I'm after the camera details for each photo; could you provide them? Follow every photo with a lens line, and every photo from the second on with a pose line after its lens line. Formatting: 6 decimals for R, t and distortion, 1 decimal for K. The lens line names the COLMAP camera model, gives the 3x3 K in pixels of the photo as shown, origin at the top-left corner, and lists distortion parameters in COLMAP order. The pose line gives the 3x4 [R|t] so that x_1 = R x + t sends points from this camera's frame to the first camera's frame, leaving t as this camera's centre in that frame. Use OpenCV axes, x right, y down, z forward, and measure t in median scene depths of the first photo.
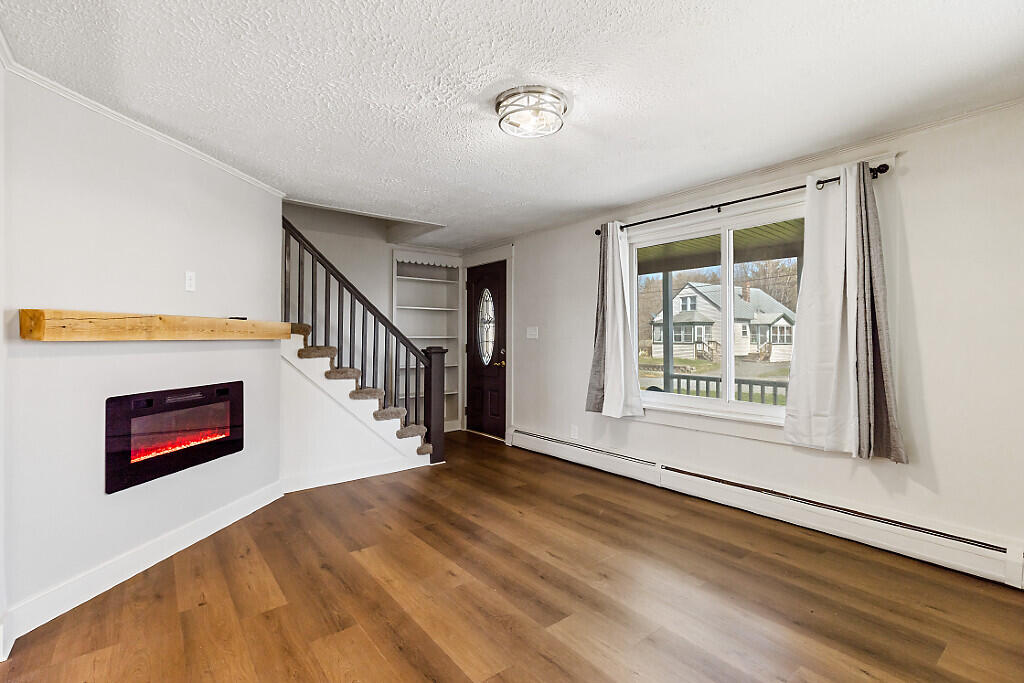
lens RADIAL K [[466.4, 0, 503.8], [0, 466.4, 337.7], [0, 0, 1]] dist [-0.000743, 0.000094]
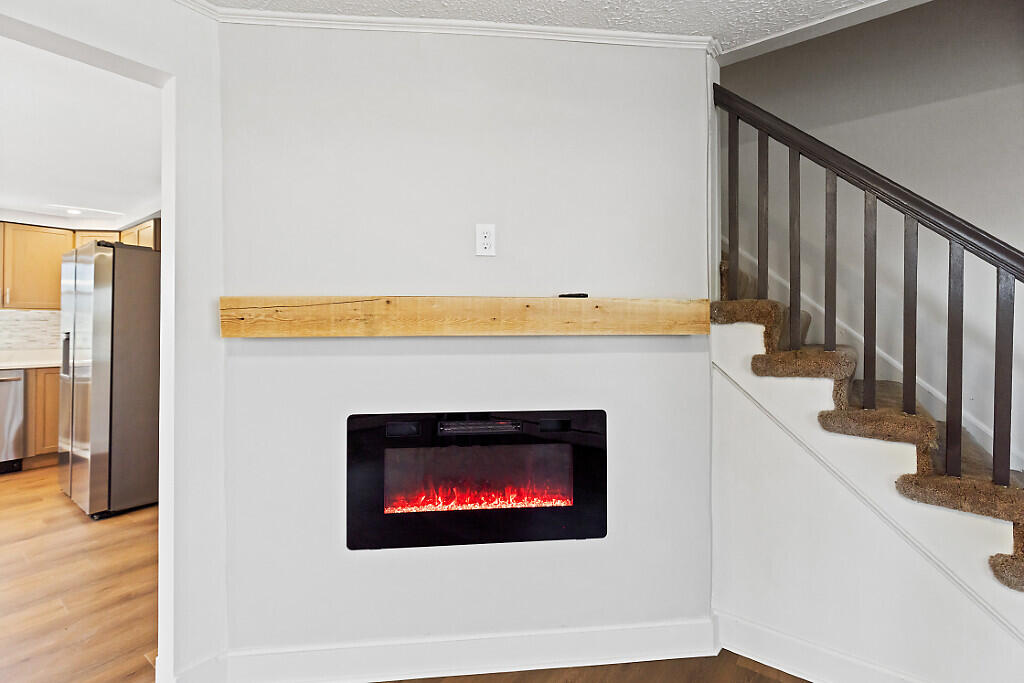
lens RADIAL K [[485.4, 0, 488.2], [0, 485.4, 328.4], [0, 0, 1]] dist [-0.001570, -0.000927]
pose [[0.259031, -0.005785, -0.965852, -0.049025], [0.004769, 0.999978, -0.004710, -0.001458], [0.965857, -0.003386, 0.259053, 0.755573]]
